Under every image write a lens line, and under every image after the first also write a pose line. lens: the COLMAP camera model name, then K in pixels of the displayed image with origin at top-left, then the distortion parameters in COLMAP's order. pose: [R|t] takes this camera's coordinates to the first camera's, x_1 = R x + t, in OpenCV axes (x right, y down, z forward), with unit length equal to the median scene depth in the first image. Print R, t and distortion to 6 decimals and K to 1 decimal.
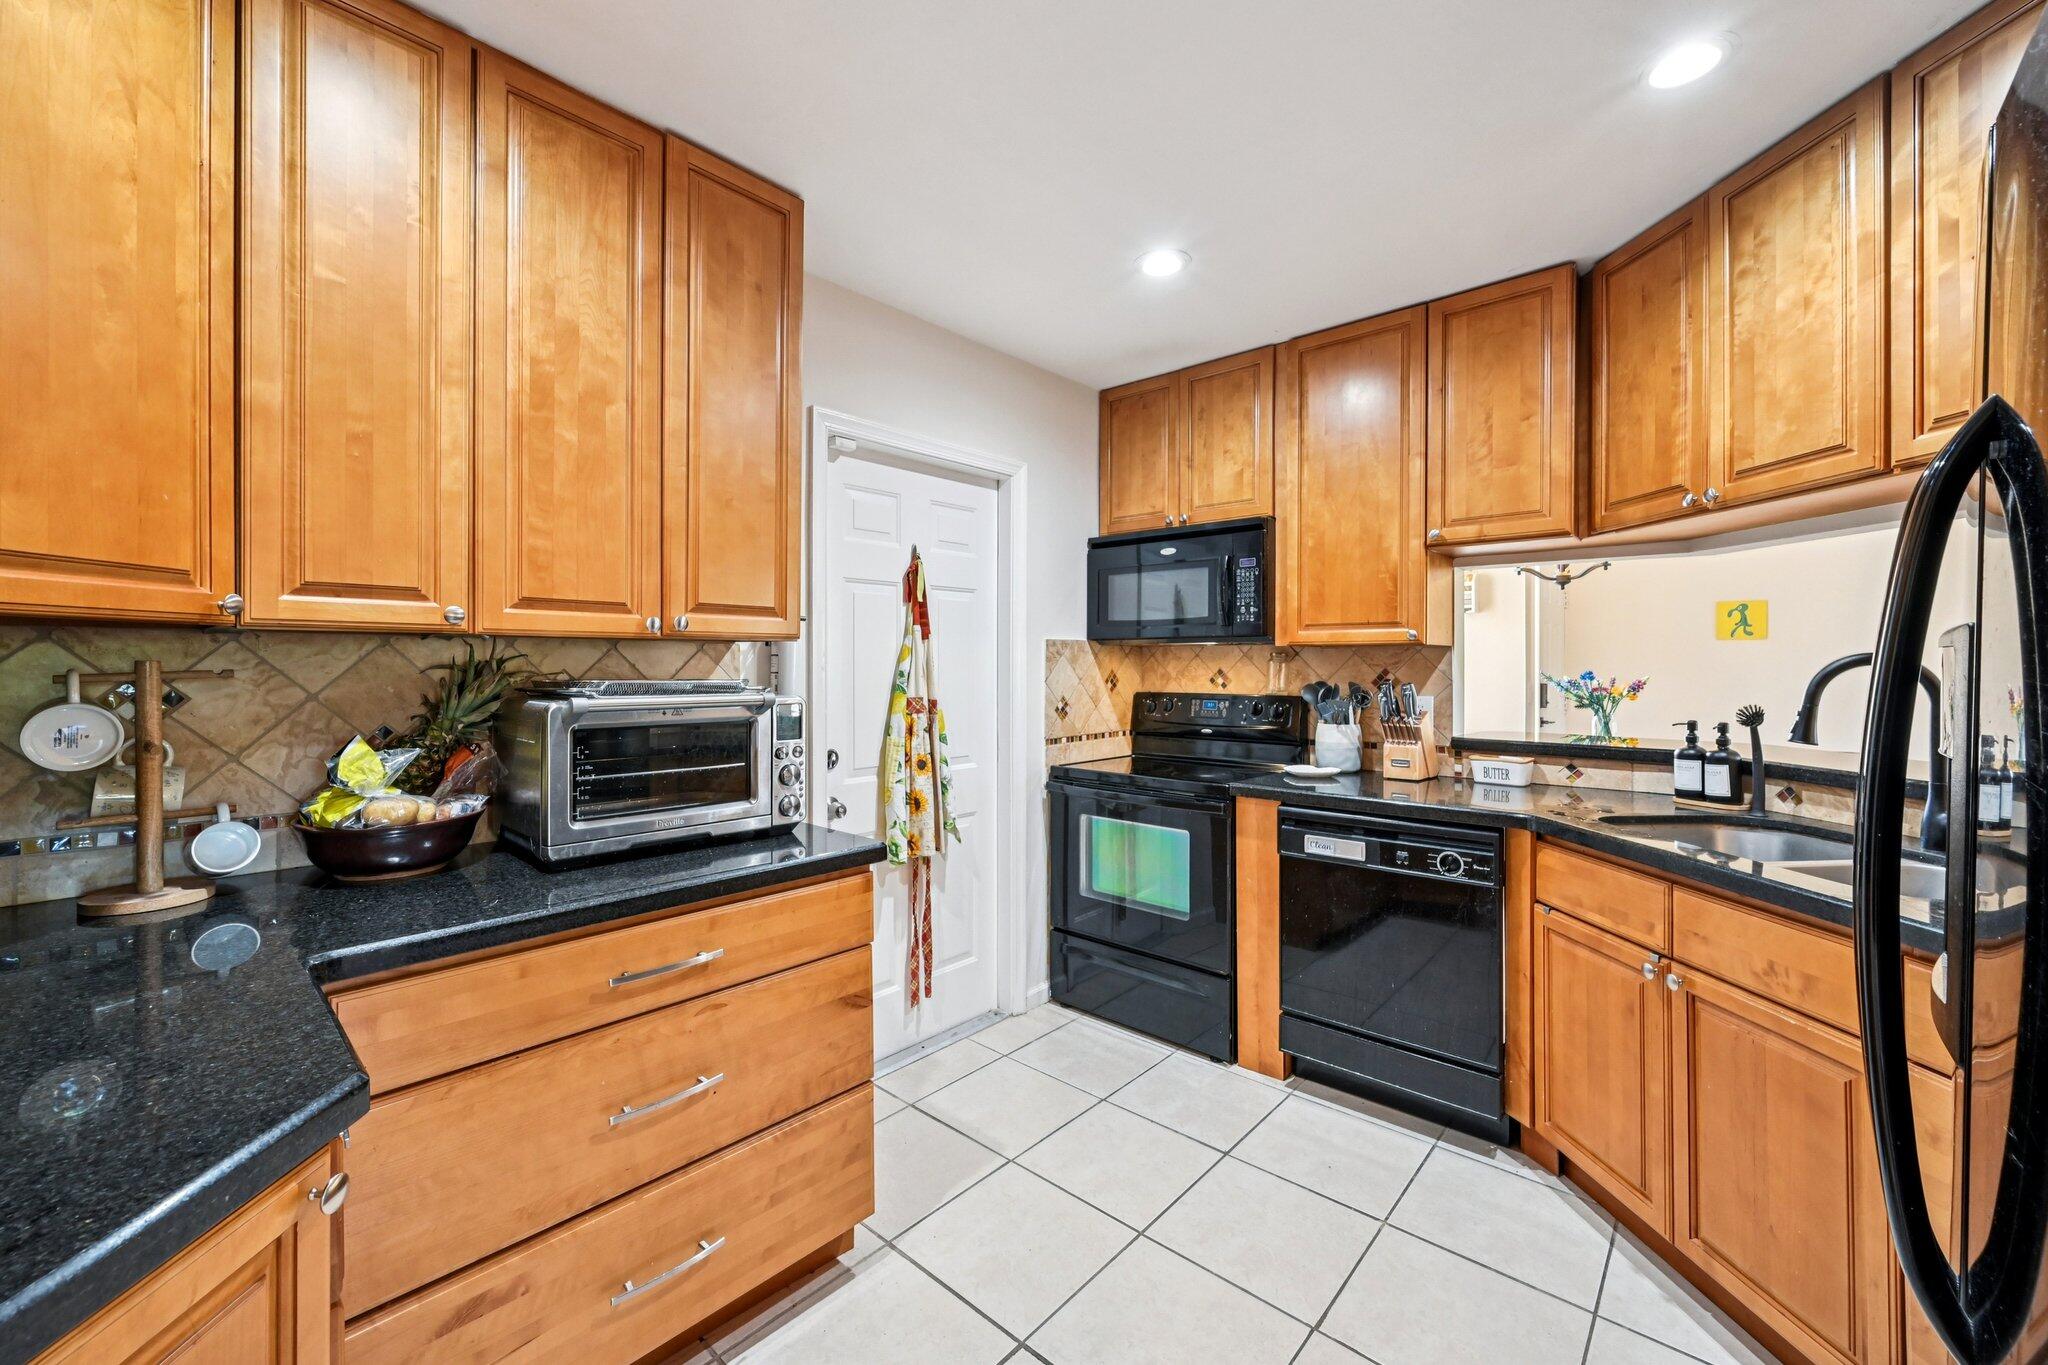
lens RADIAL K [[808.6, 0, 1025.3], [0, 808.6, 667.2], [0, 0, 1]] dist [-0.001602, 0.000003]
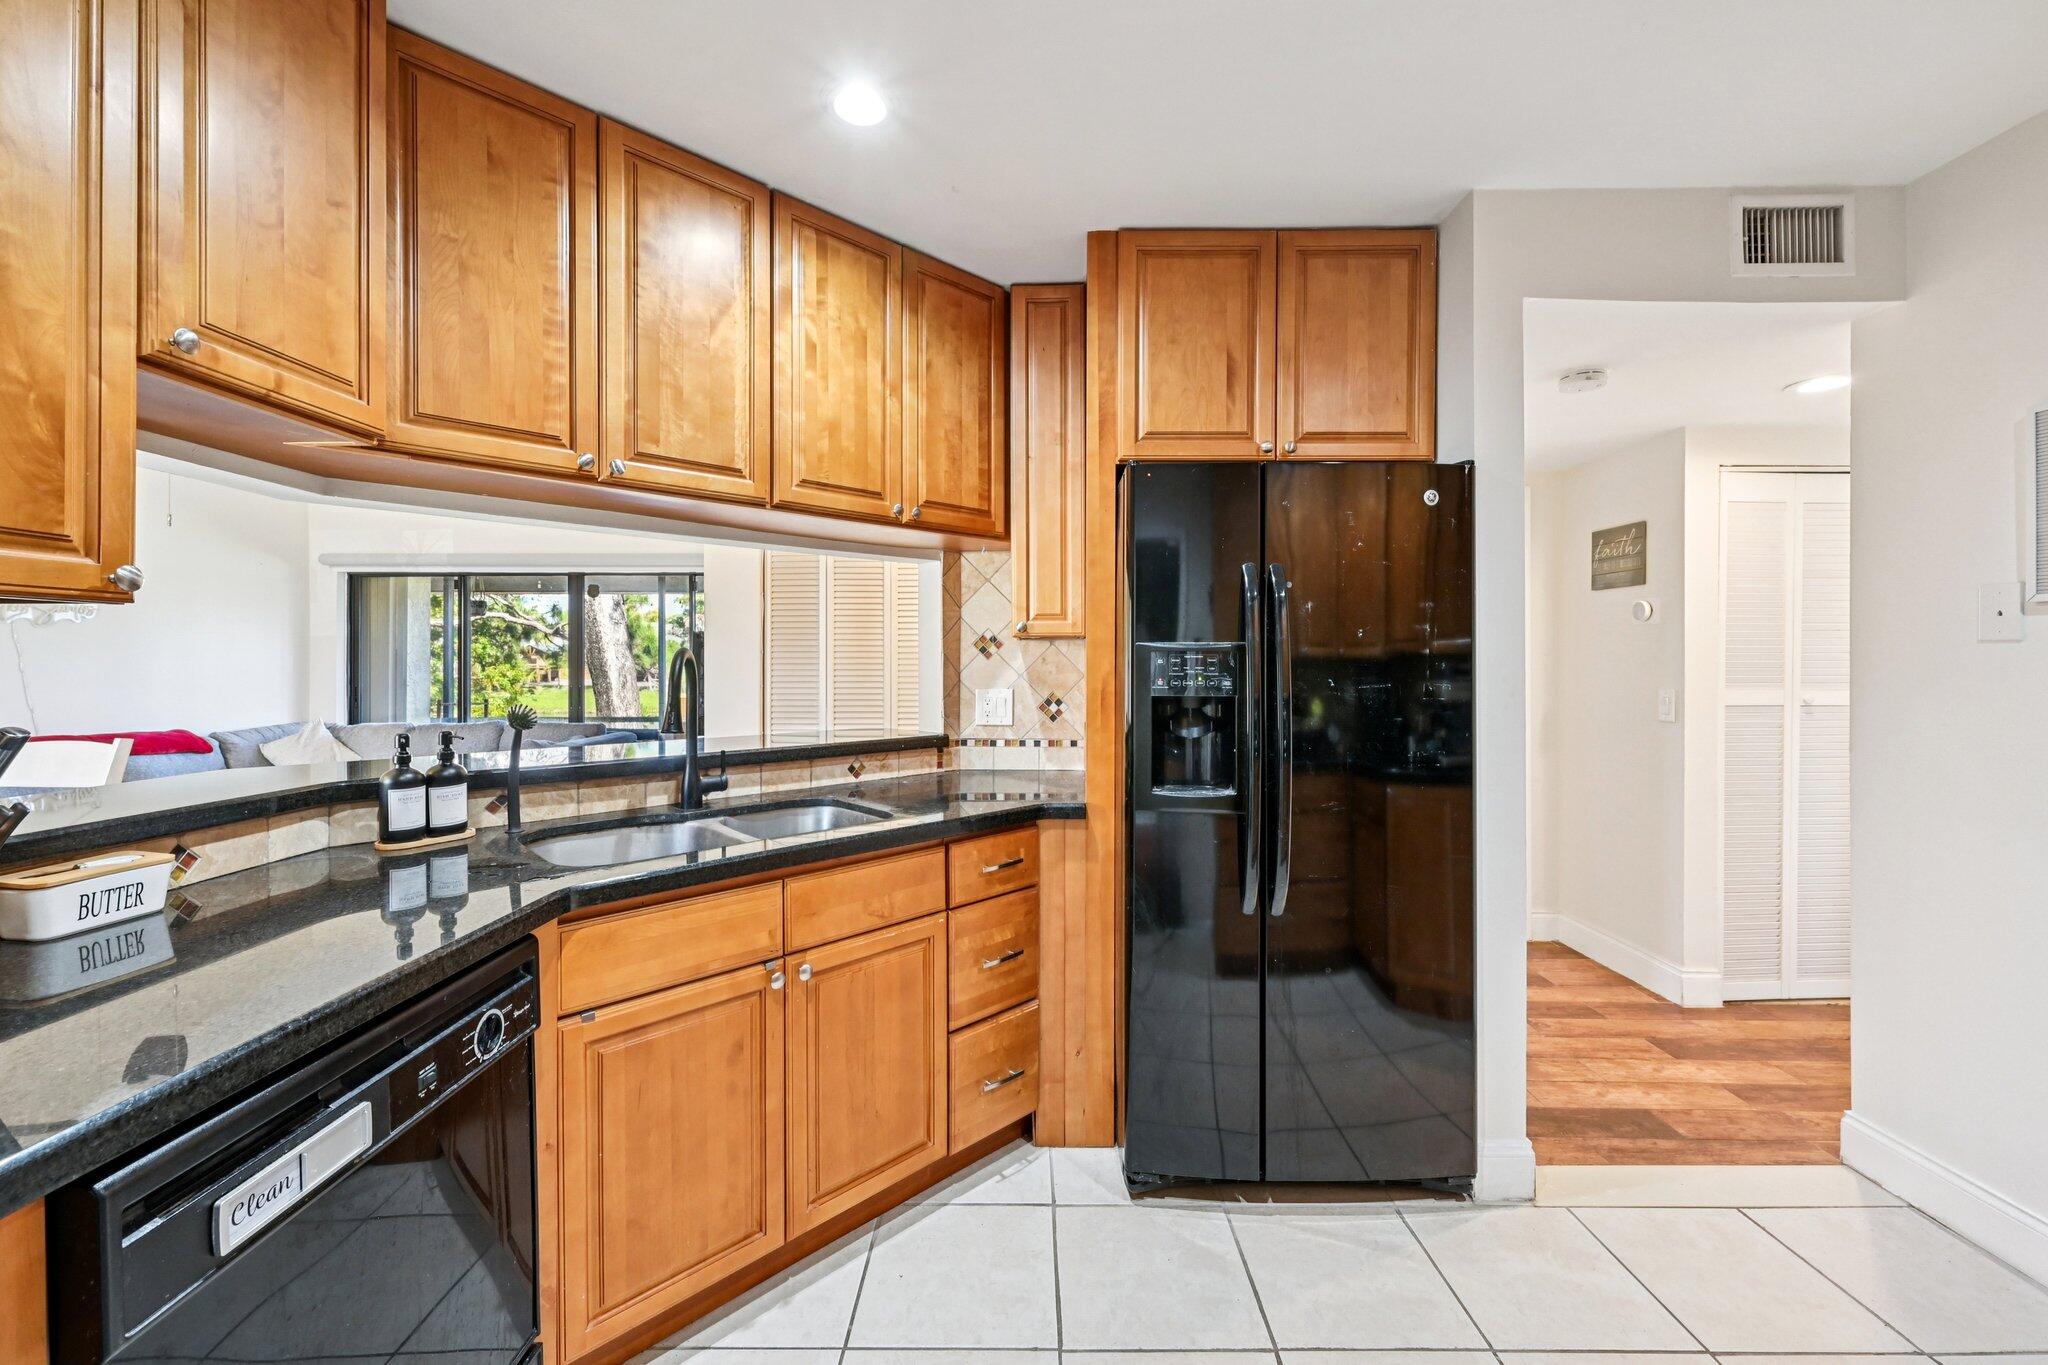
lens RADIAL K [[808.6, 0, 1025.3], [0, 808.6, 667.2], [0, 0, 1]] dist [-0.001602, 0.000003]
pose [[-0.664748, -0.007394, 0.747031, -0.085381], [0.000958, 0.999942, 0.010750, -0.001767], [-0.747067, 0.007862, -0.664702, 0.920969]]
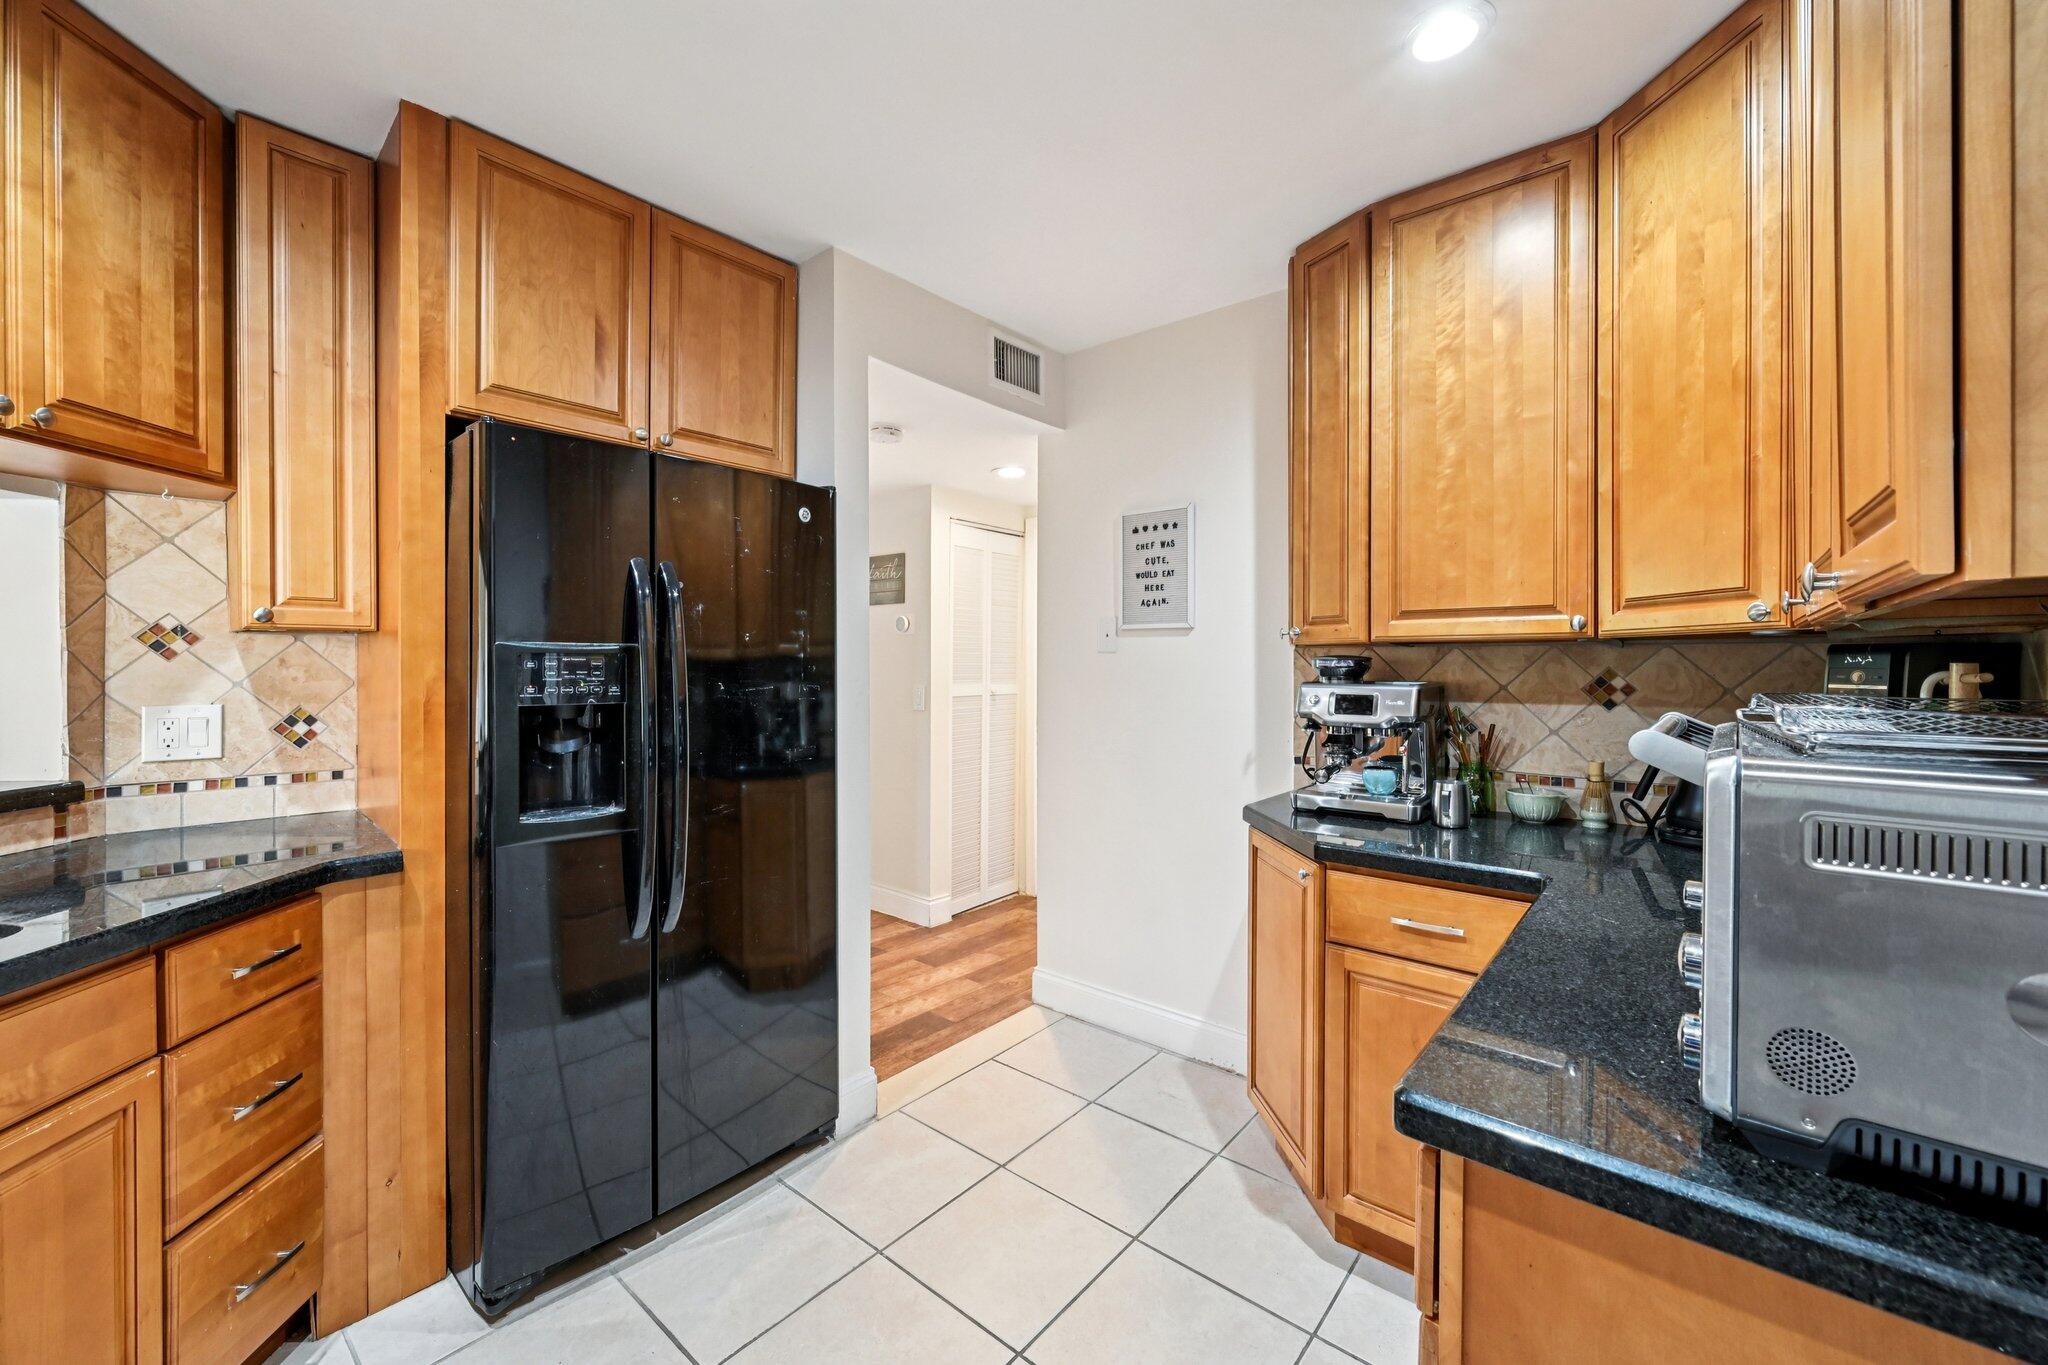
lens RADIAL K [[808.9, 0, 1018.5], [0, 808.9, 673.1], [0, 0, 1]] dist [-0.001321, 0.000070]
pose [[-0.999632, -0.003965, -0.026817, 0.025763], [-0.004386, 0.999868, 0.015659, -0.003932], [0.026752, 0.015771, -0.999518, 0.966517]]
